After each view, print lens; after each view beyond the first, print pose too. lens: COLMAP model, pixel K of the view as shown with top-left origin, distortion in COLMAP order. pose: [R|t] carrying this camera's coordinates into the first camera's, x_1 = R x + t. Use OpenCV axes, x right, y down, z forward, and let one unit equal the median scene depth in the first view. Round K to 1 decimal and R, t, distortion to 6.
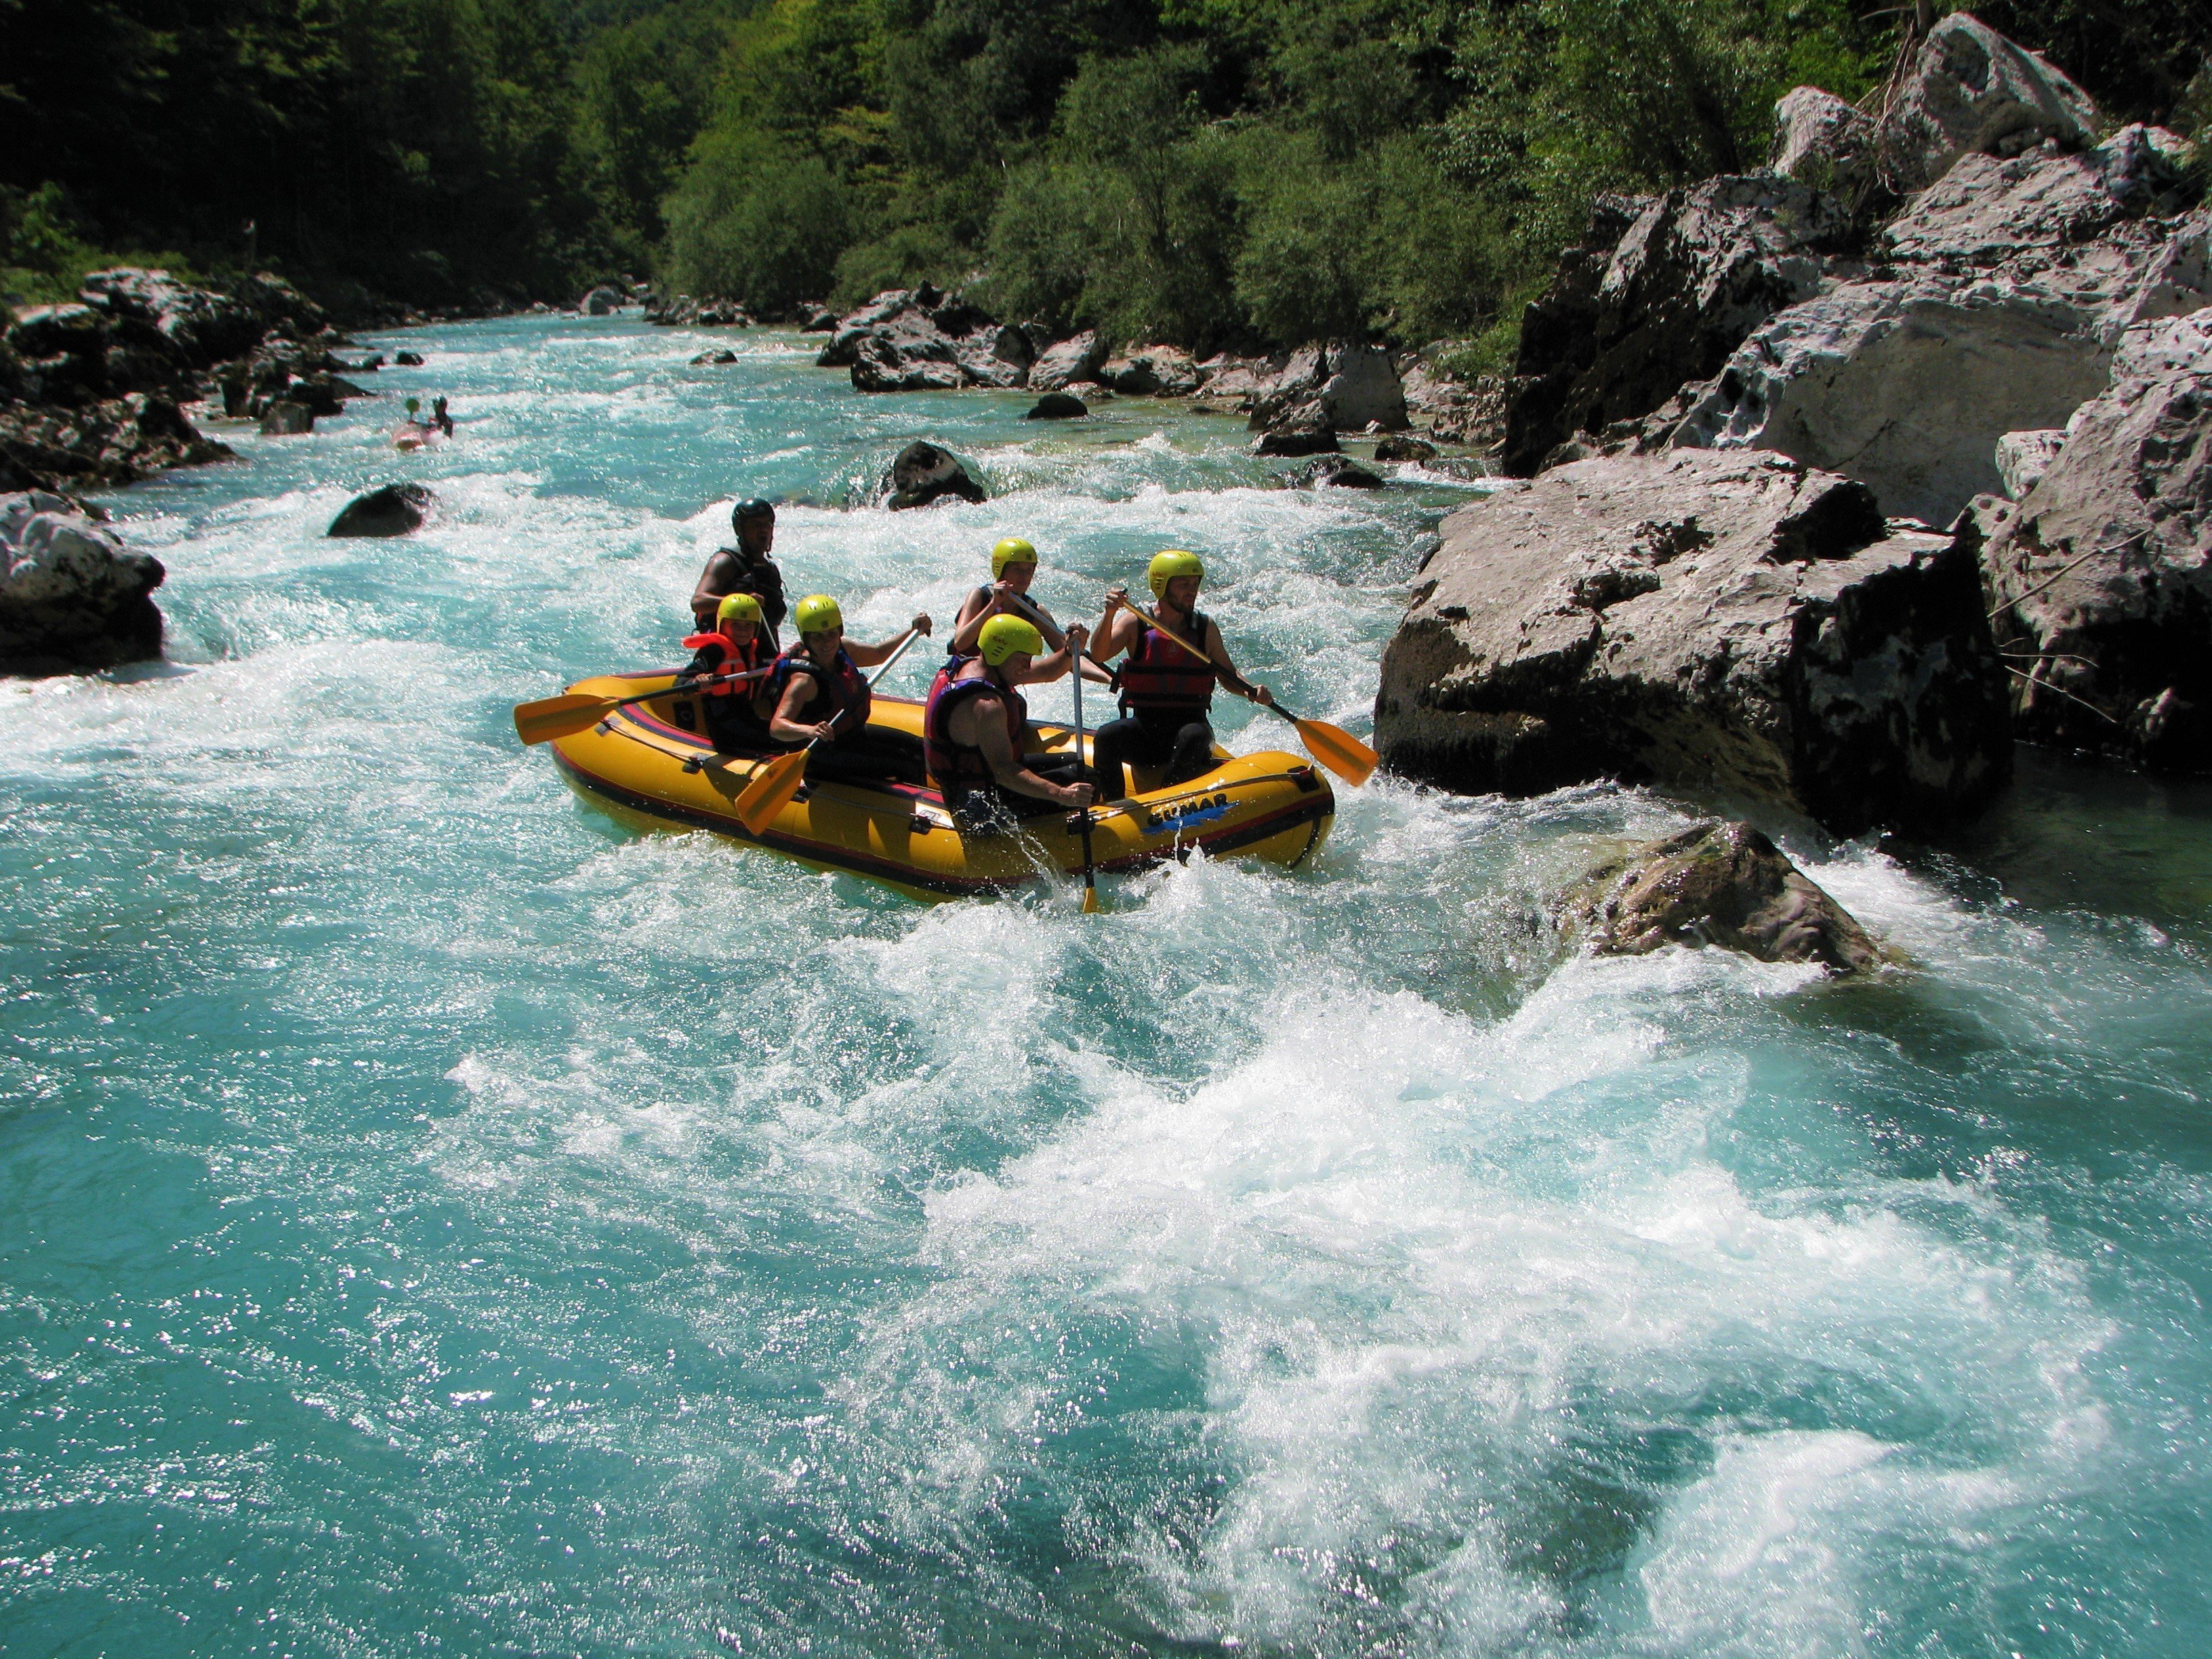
lens RADIAL K [[2542.3, 0, 1106.0], [0, 2542.3, 829.5], [0, 0, 1]] dist [-0.113843, 0.392202]
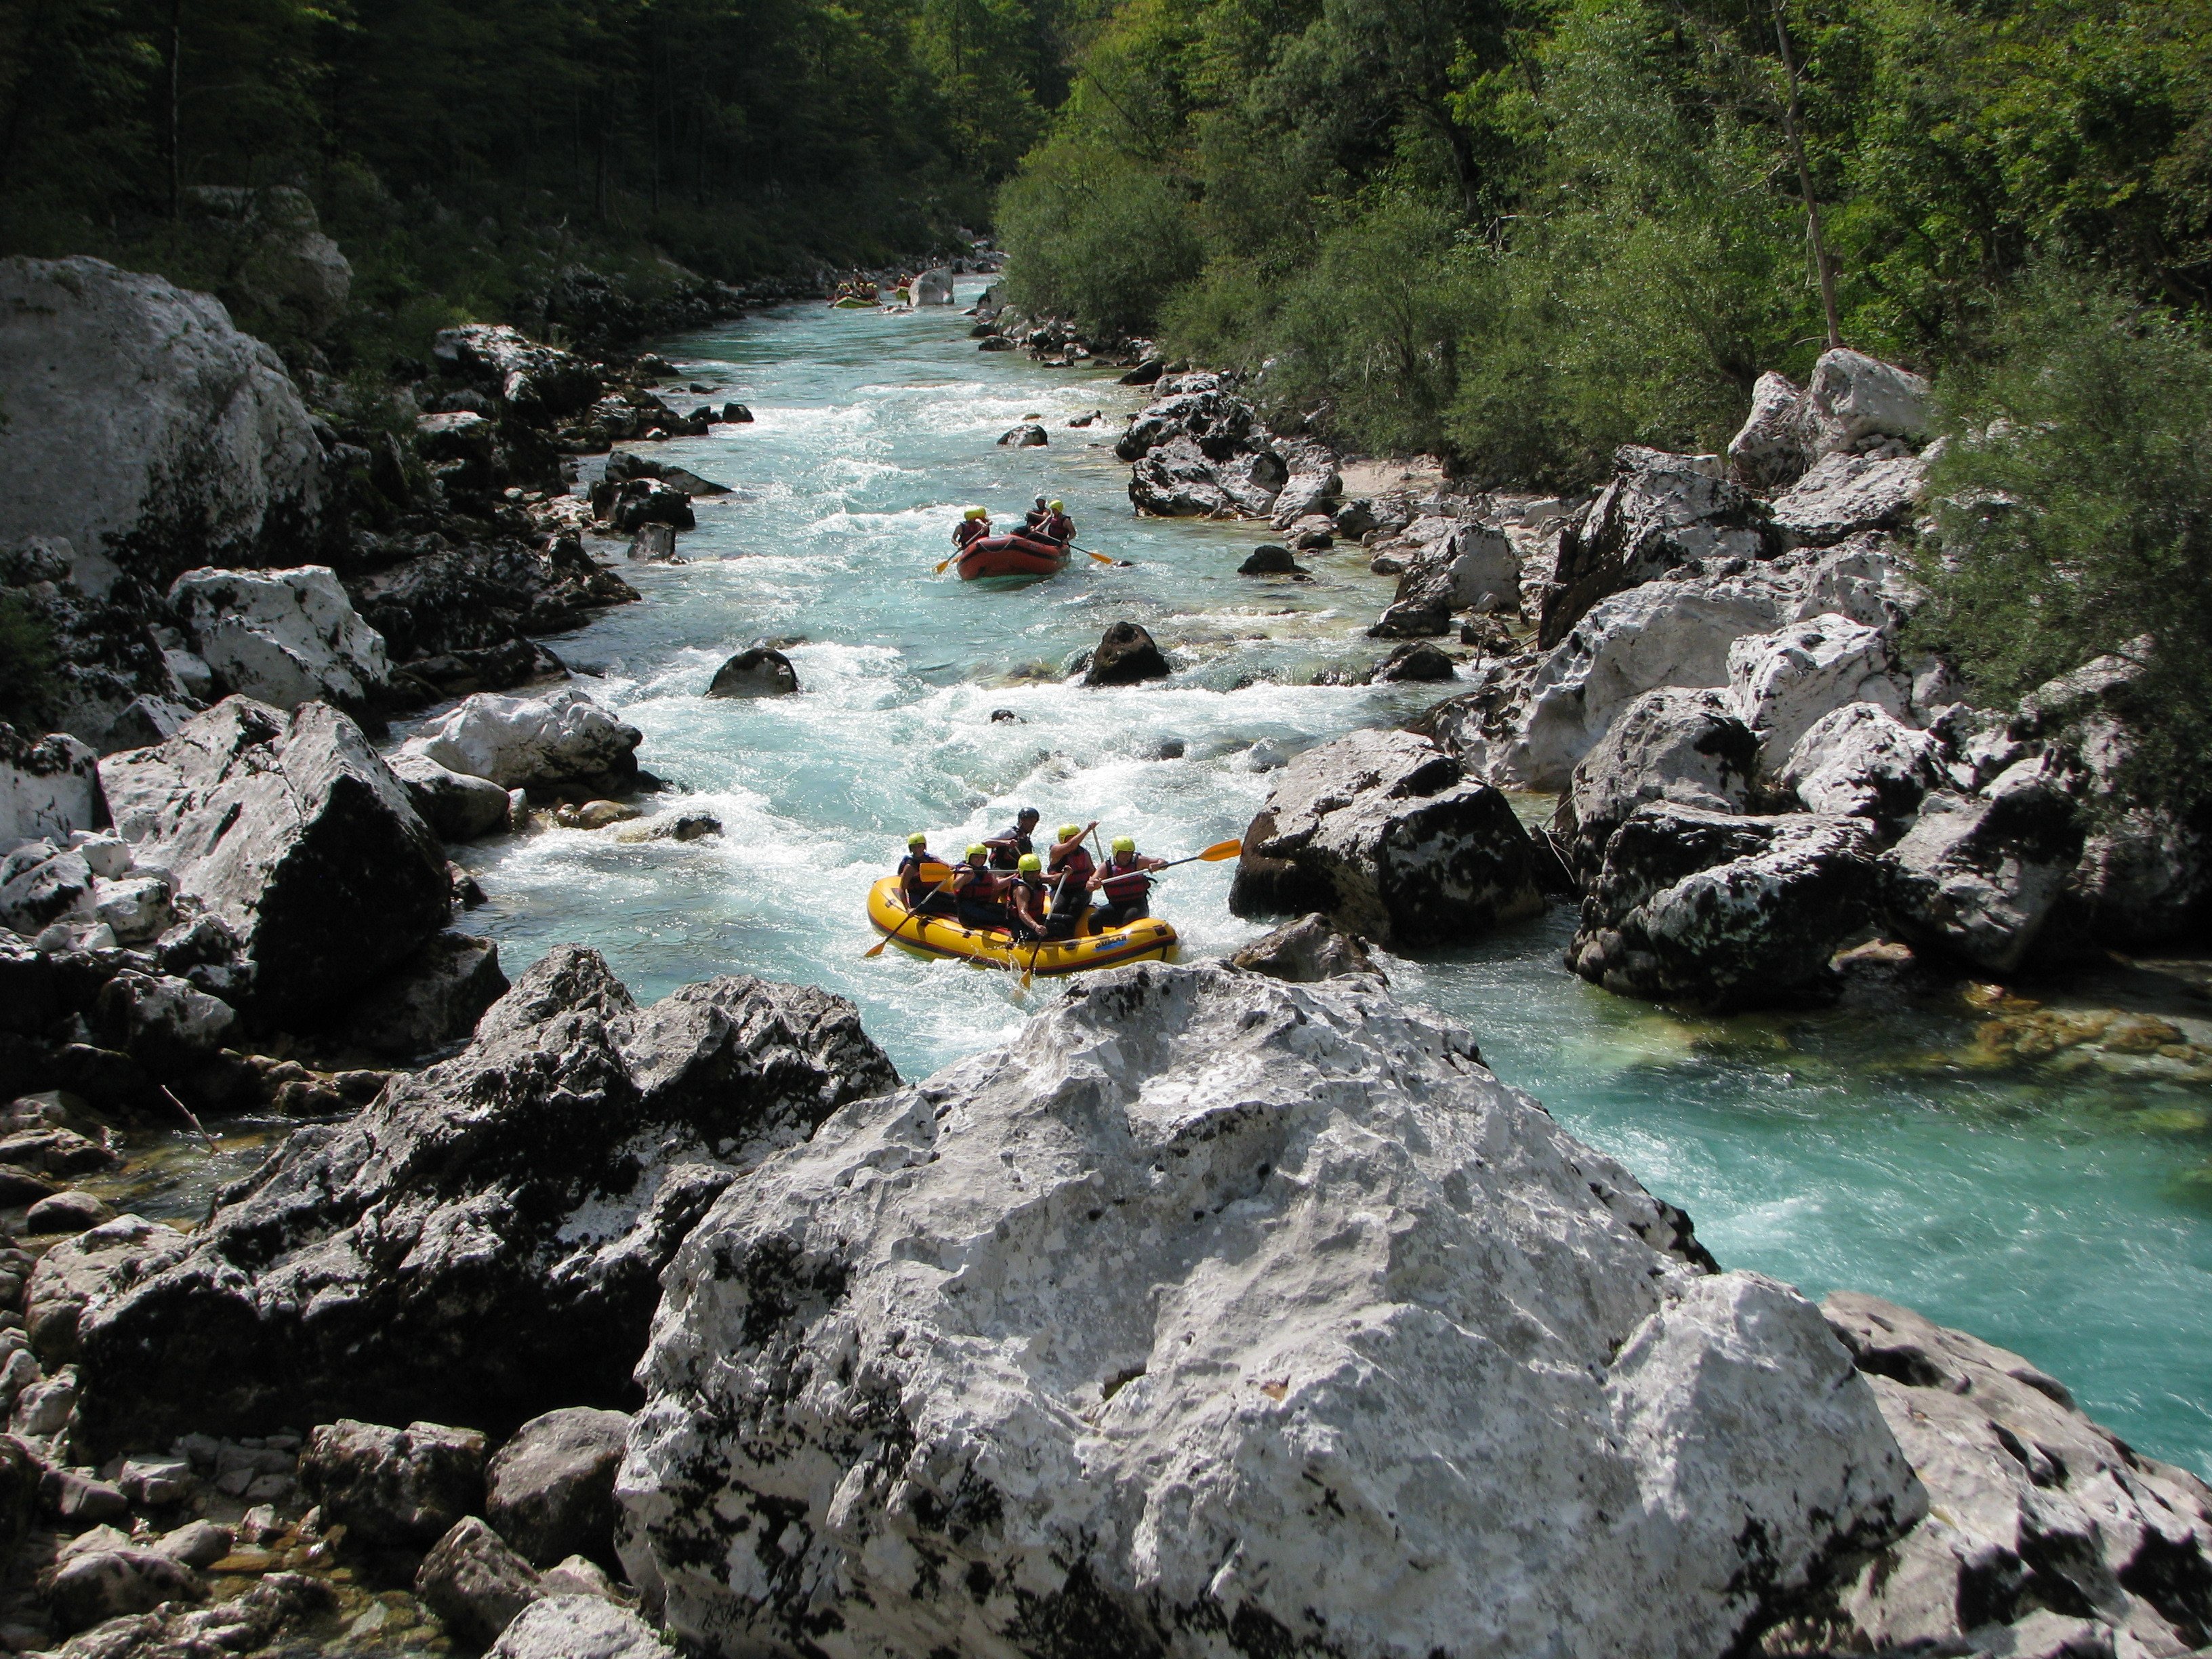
lens RADIAL K [[3519.6, 0, 1106.0], [0, 3519.6, 829.5], [0, 0, 1]] dist [-0.050539, 0.056117]
pose [[0.988919, 0.027626, -0.145864, 0.233458], [-0.029560, 0.999501, -0.011111, -0.017286], [0.145485, 0.015300, 0.989242, -1.062914]]
